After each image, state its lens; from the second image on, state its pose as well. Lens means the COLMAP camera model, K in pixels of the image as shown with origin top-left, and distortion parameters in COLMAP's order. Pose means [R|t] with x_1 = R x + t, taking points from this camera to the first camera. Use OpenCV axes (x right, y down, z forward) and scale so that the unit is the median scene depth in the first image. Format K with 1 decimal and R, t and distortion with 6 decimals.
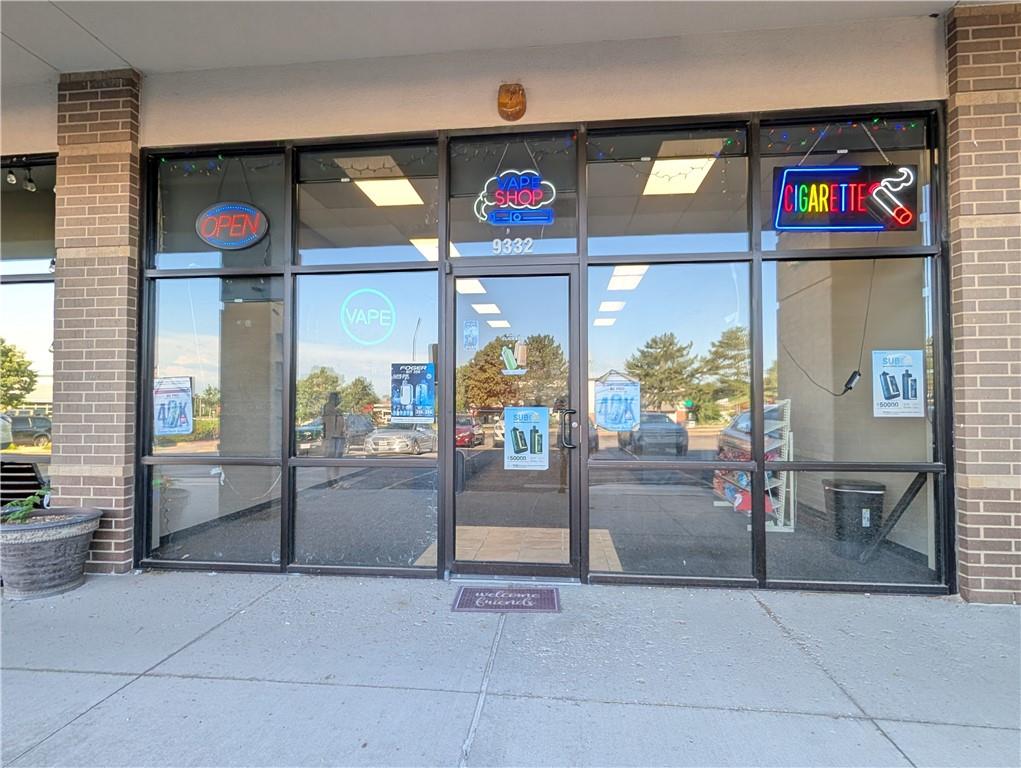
lens RADIAL K [[513.9, 0, 512.6], [0, 513.9, 389.7], [0, 0, 1]] dist [0.002403, 0.000189]
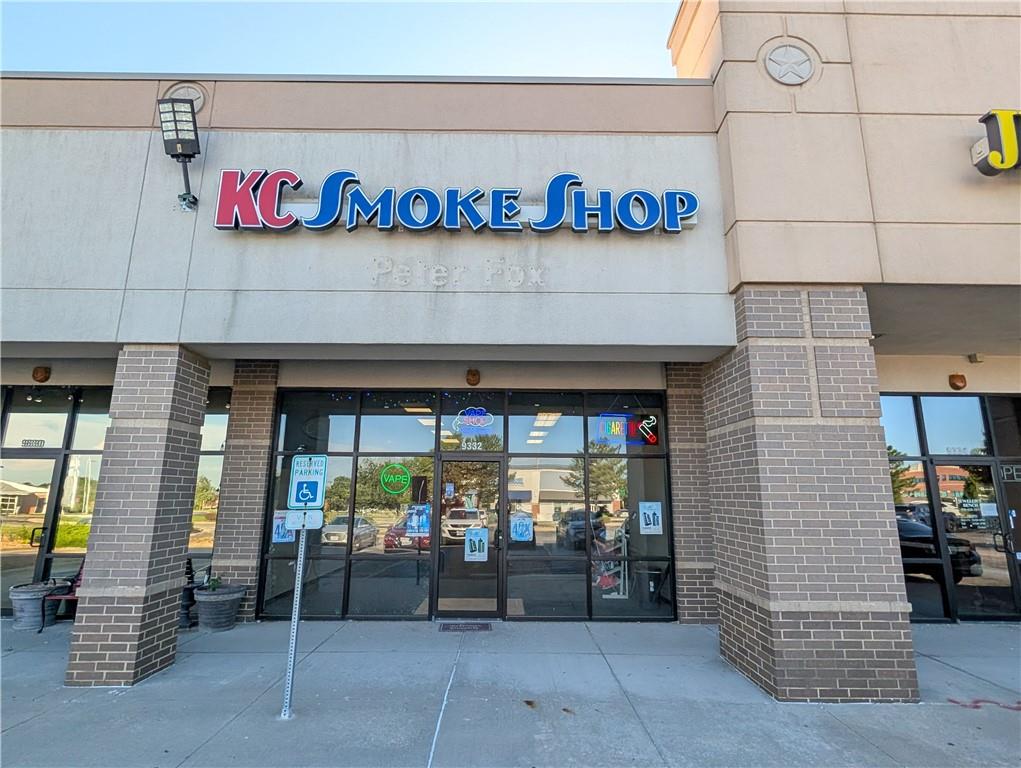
lens RADIAL K [[513.9, 0, 512.6], [0, 513.9, 389.7], [0, 0, 1]] dist [0.002403, 0.000189]
pose [[0.993793, 0.030528, 0.106976, -0.064523], [-0.011356, 0.984426, -0.175432, -0.146110], [-0.110666, 0.173128, 0.978662, -1.054796]]
